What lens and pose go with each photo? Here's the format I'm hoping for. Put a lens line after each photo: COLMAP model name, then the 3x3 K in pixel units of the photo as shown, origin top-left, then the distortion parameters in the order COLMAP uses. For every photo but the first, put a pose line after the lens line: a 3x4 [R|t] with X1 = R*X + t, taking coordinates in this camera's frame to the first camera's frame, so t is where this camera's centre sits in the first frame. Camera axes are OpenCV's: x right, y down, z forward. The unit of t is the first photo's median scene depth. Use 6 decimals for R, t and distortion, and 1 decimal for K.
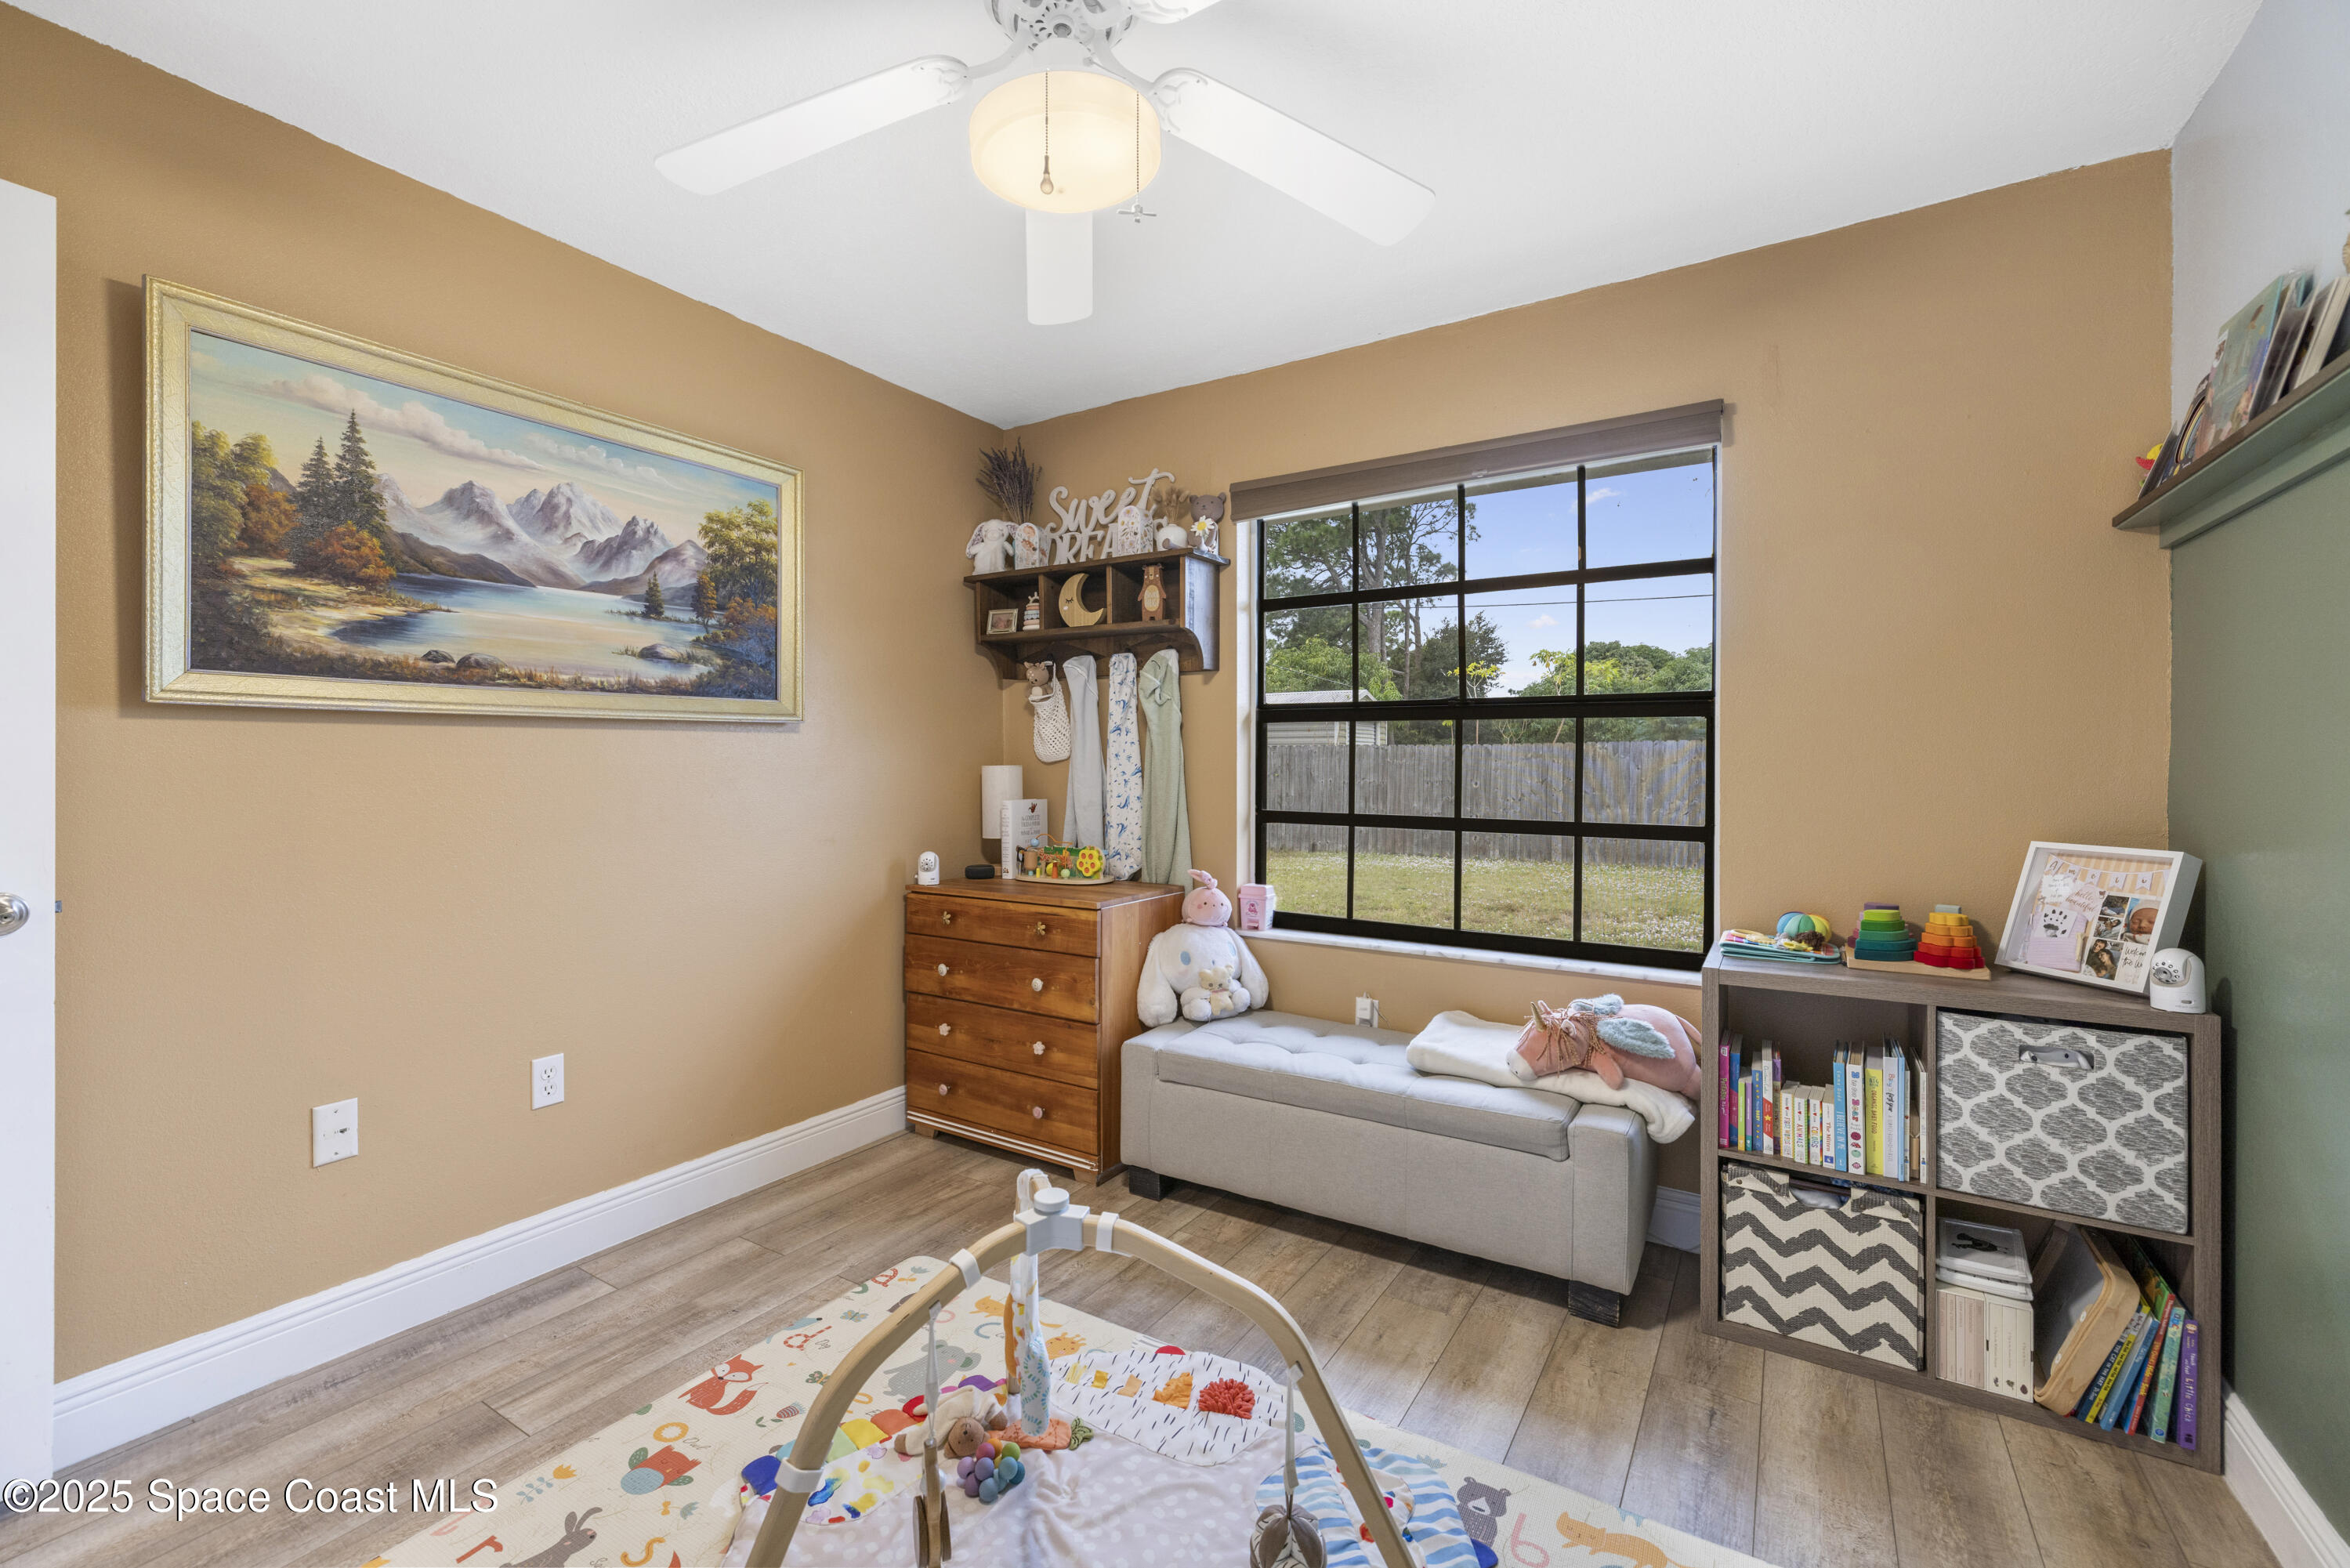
lens RADIAL K [[999.9, 0, 1159.8], [0, 999.9, 767.9], [0, 0, 1]] dist [0.004433, 0.000625]
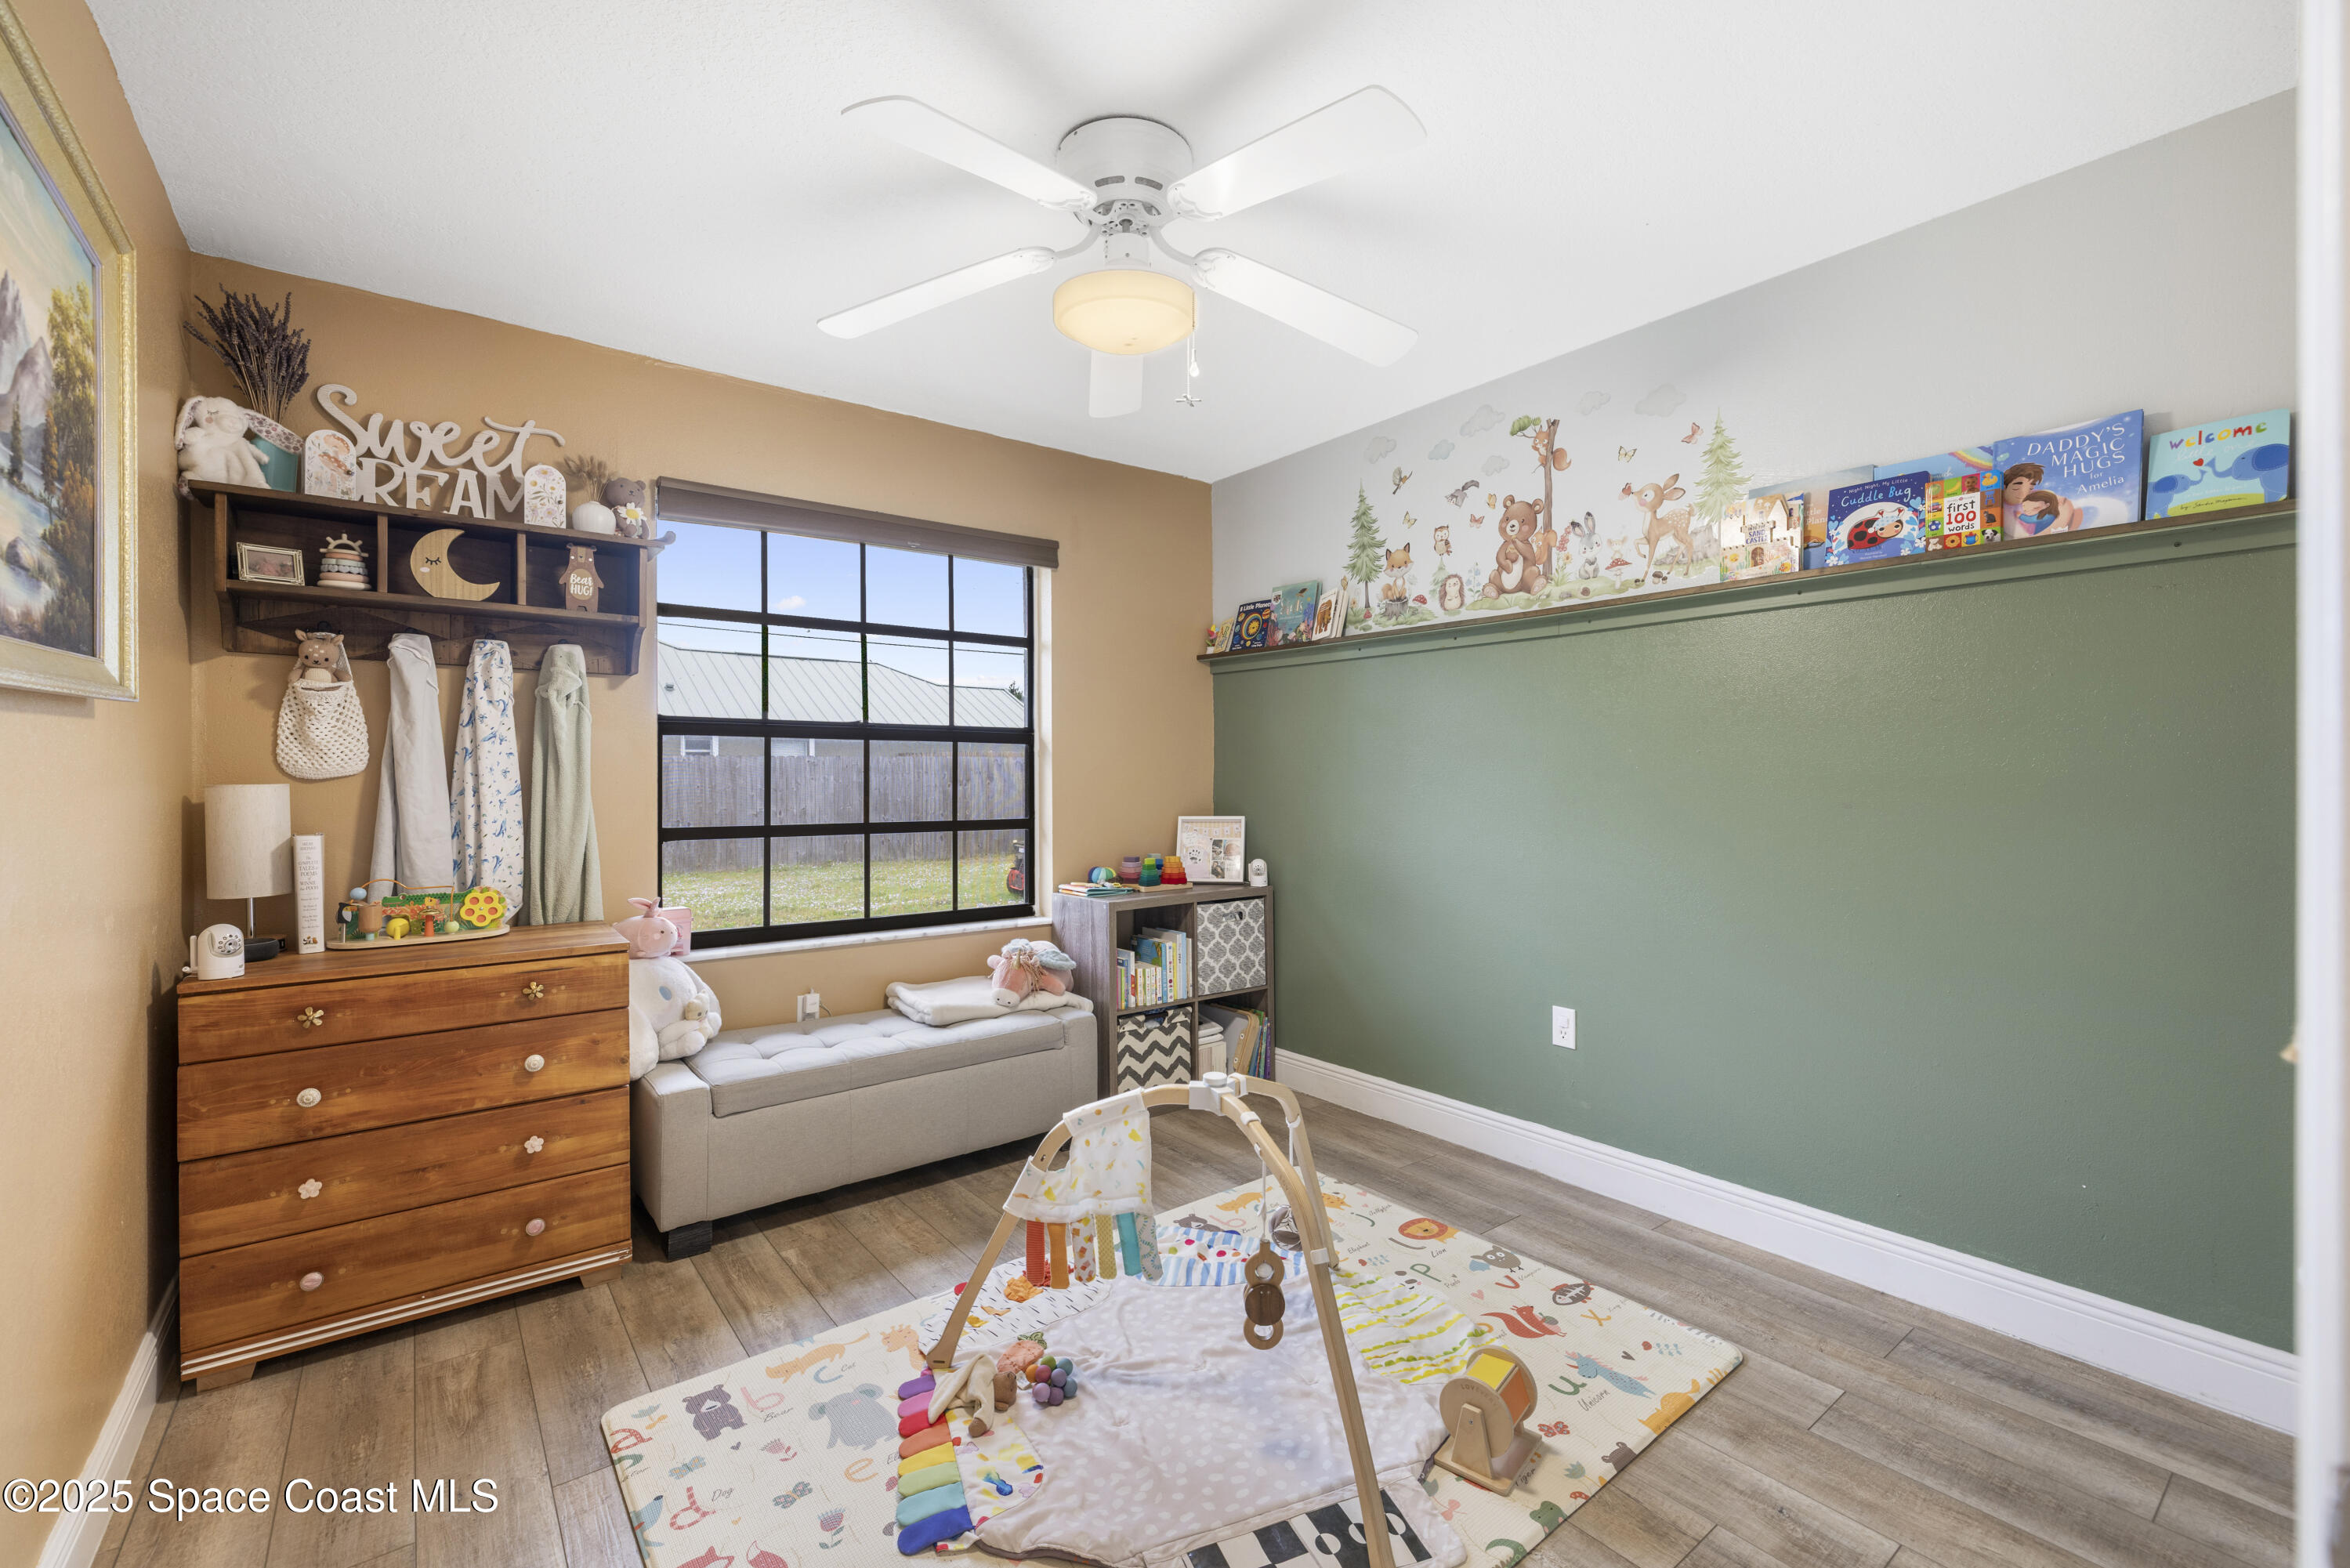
lens RADIAL K [[999.9, 0, 1160.5], [0, 999.9, 781.0], [0, 0, 1]] dist [0.004433, 0.000625]
pose [[0.339247, -0.005898, 0.940679, -0.730219], [0.012001, 0.999926, 0.001941, 0.001322], [-0.940621, 0.010631, 0.339293, 0.288663]]
